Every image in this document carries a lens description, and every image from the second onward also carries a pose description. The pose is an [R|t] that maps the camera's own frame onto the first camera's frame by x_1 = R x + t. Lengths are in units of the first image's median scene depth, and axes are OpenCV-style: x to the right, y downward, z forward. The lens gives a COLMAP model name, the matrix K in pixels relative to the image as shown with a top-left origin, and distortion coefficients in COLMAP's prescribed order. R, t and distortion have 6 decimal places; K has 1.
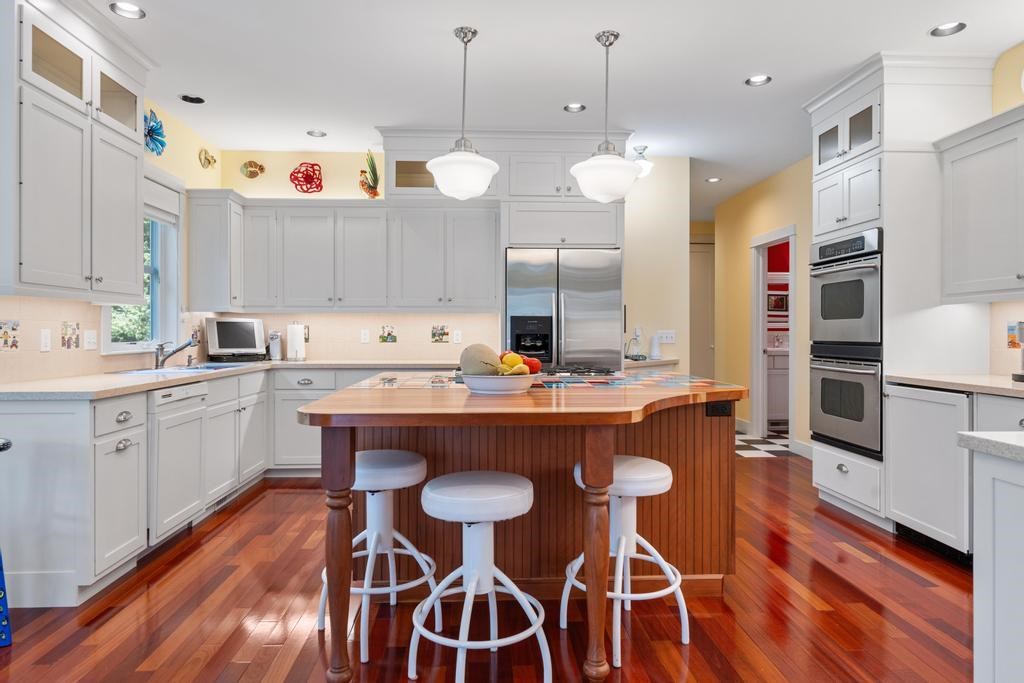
lens RADIAL K [[621.3, 0, 510.4], [0, 621.3, 328.9], [0, 0, 1]] dist [-0.000669, -0.001311]
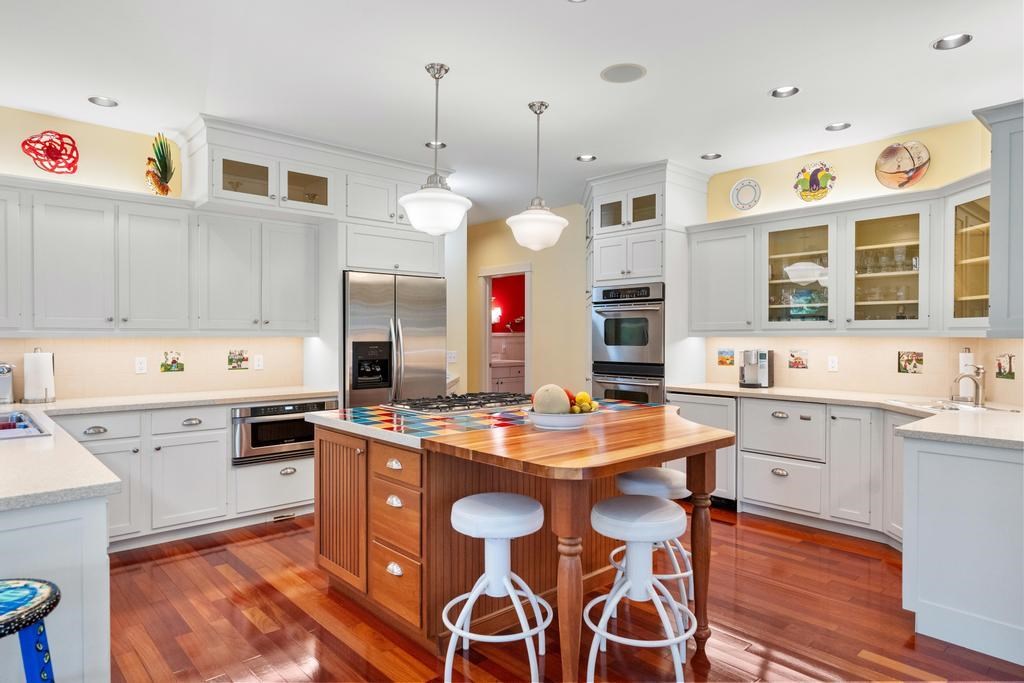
lens RADIAL K [[604.0, 0, 512.0], [0, 604.0, 341.5], [0, 0, 1]] dist [0.001592, -0.000016]
pose [[0.771585, -0.006539, 0.636092, -0.404410], [-0.003180, 0.999895, 0.014136, -0.034832], [-0.636118, -0.012930, 0.771484, 0.113111]]
